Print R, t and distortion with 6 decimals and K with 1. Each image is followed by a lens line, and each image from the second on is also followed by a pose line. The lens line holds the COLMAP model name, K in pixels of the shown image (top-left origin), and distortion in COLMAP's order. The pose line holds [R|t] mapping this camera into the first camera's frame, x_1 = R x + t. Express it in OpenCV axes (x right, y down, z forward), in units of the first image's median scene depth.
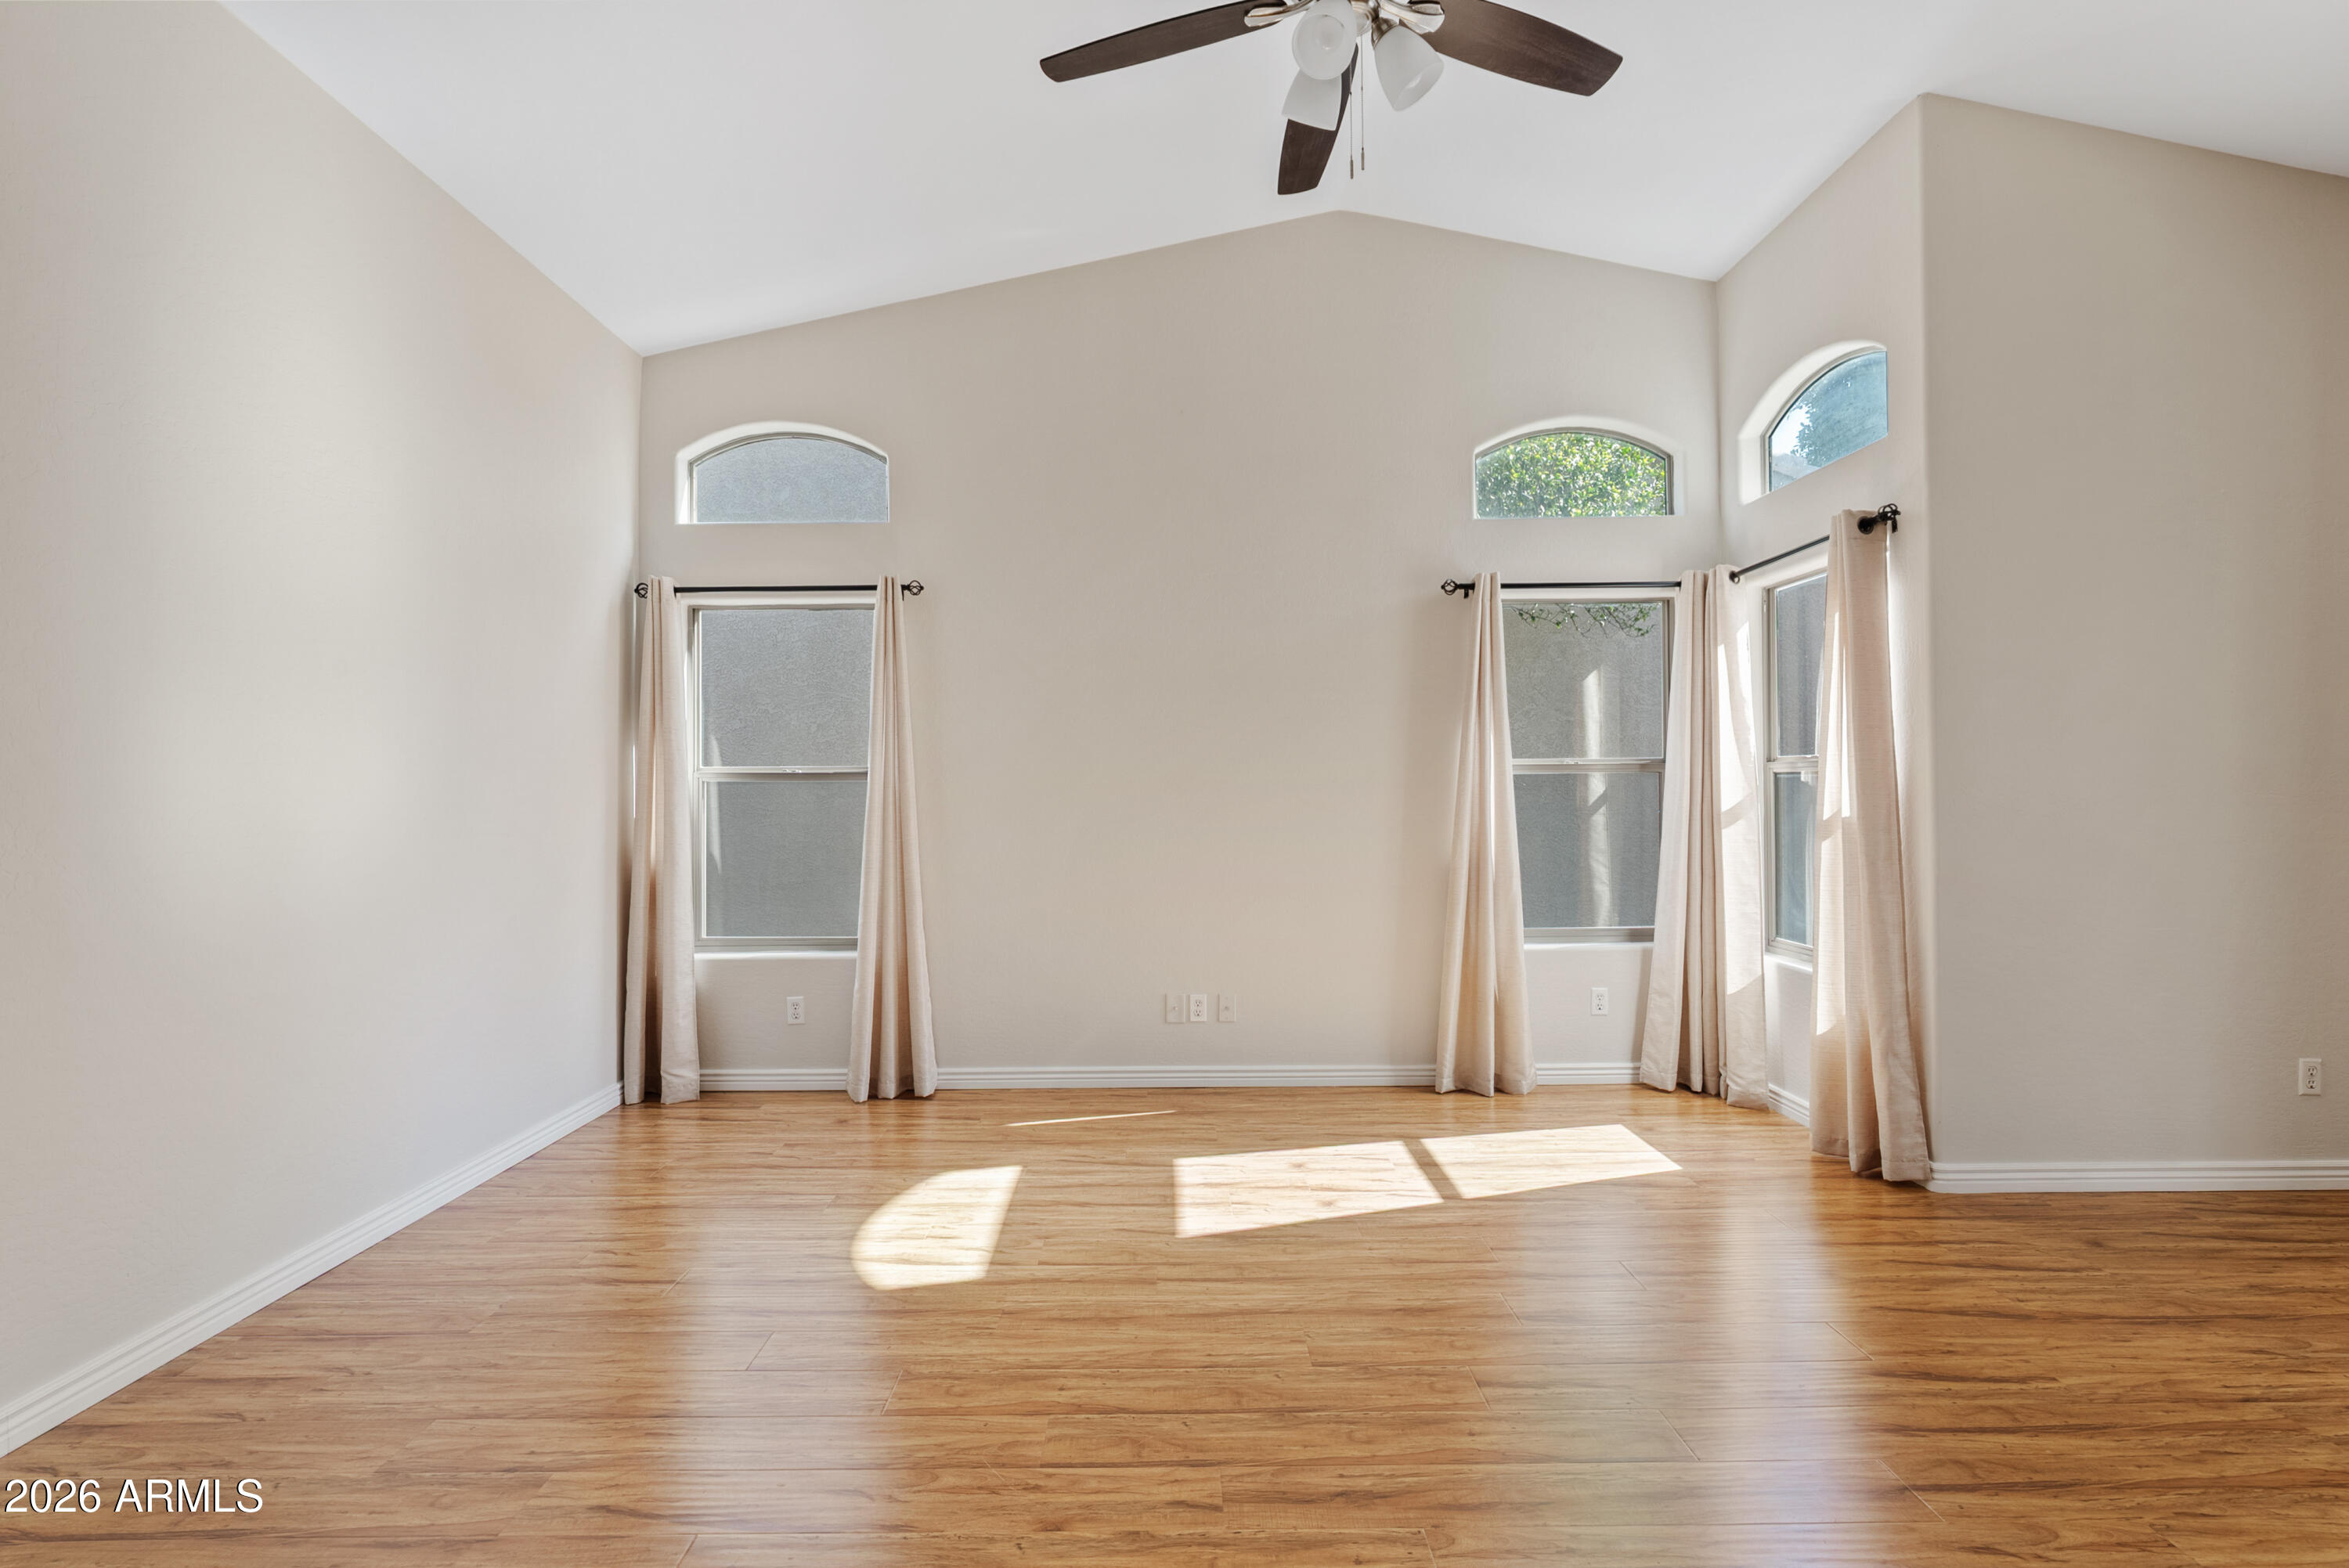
lens RADIAL K [[1080.0, 0, 1172.2], [0, 1080.0, 799.2], [0, 0, 1]] dist [-0.008471, 0.001409]
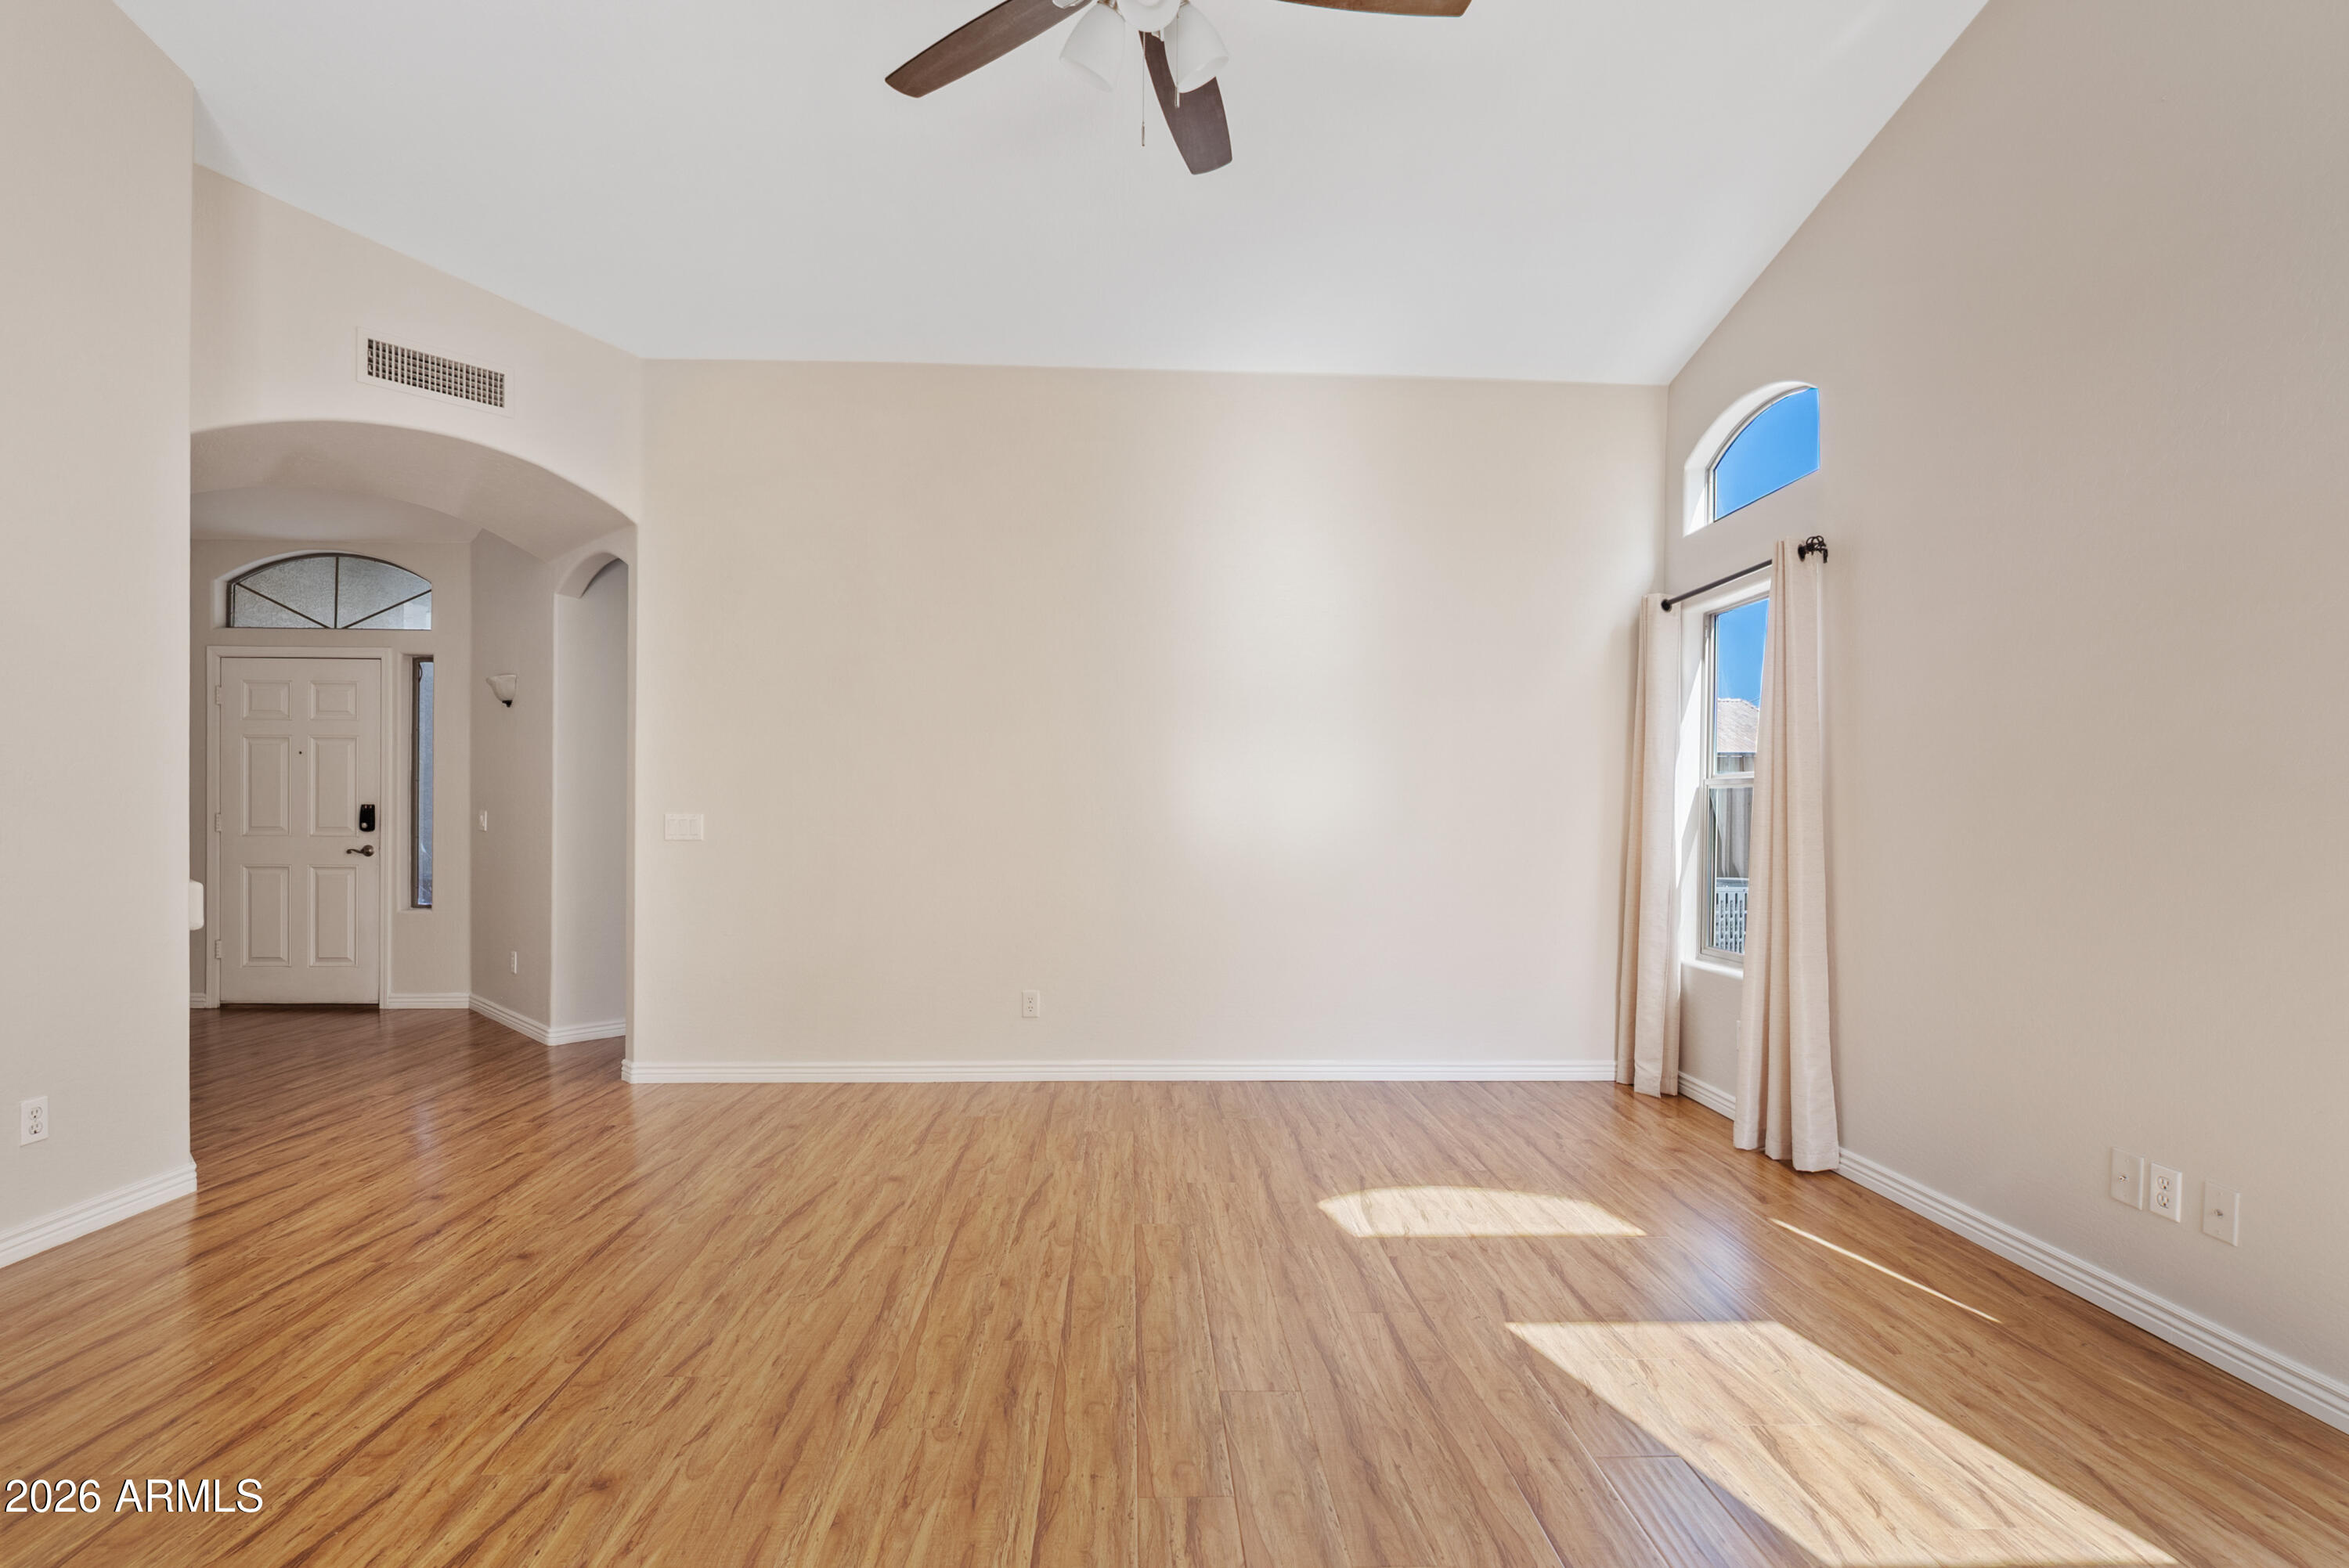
lens RADIAL K [[1080.0, 0, 1153.2], [0, 1080.0, 828.5], [0, 0, 1]] dist [-0.008471, 0.001409]
pose [[0.016591, 0.024239, -0.999569, 0.780743], [-0.021619, 0.999481, 0.023878, 0.011189], [0.999629, 0.021213, 0.017107, 0.676736]]
